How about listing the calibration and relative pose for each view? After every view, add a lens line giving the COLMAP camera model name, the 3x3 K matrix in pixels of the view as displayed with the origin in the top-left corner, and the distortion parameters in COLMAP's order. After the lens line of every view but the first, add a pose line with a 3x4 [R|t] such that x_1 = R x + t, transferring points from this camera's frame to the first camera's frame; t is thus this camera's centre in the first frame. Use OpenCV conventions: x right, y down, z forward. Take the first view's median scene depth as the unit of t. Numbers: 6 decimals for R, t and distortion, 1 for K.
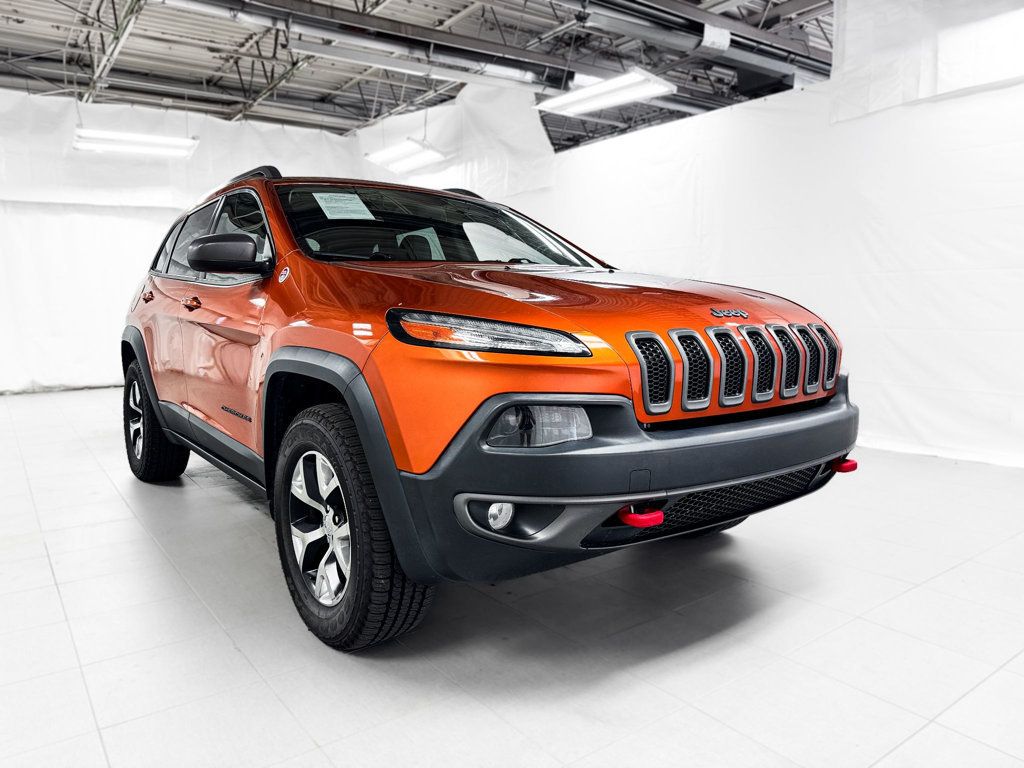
lens RADIAL K [[756.3, 0, 515.6], [0, 756.3, 377.8], [0, 0, 1]] dist [0.037196, -0.051115]
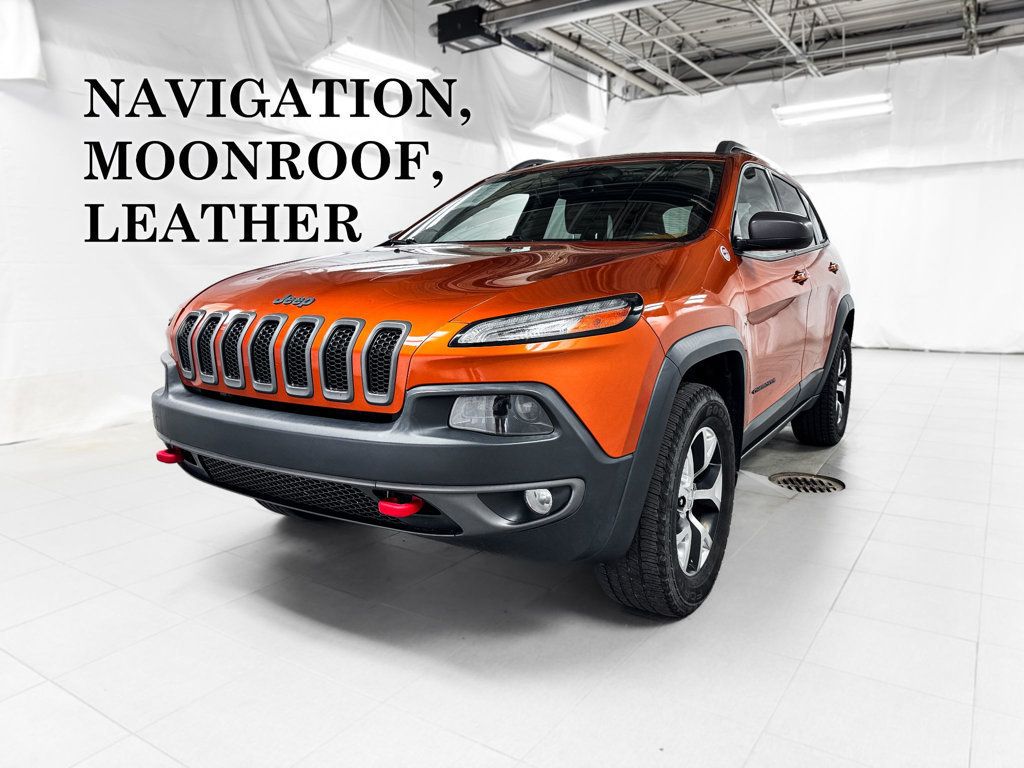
lens RADIAL K [[740.6, 0, 511.1], [0, 740.6, 388.0], [0, 0, 1]] dist [0.047920, -0.049058]
pose [[0.458338, 0.123032, -0.880221, 0.227714], [-0.060617, 0.992394, 0.107147, -0.016790], [0.886708, 0.004246, 0.462310, 0.144301]]
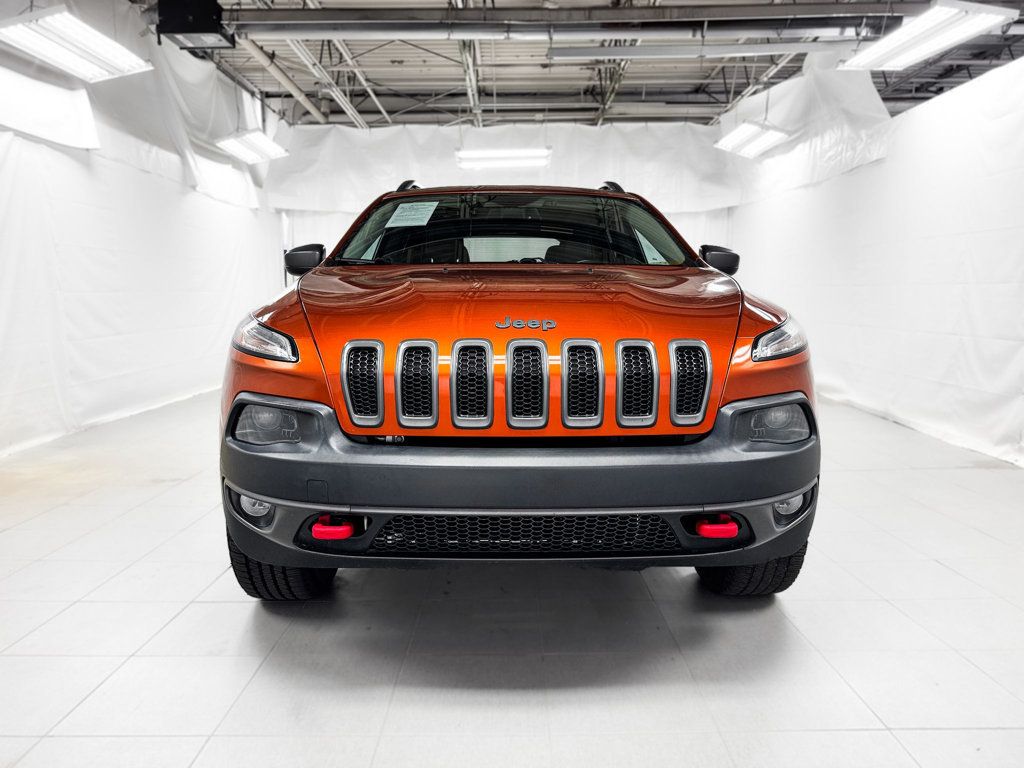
lens RADIAL K [[741.8, 0, 510.4], [0, 741.8, 402.0], [0, 0, 1]] dist [-0.012420, 0.035650]
pose [[0.842960, 0.065636, -0.533958, 0.127771], [-0.039728, 0.997414, 0.059887, -0.007260], [0.536508, -0.029269, 0.843388, 0.045849]]
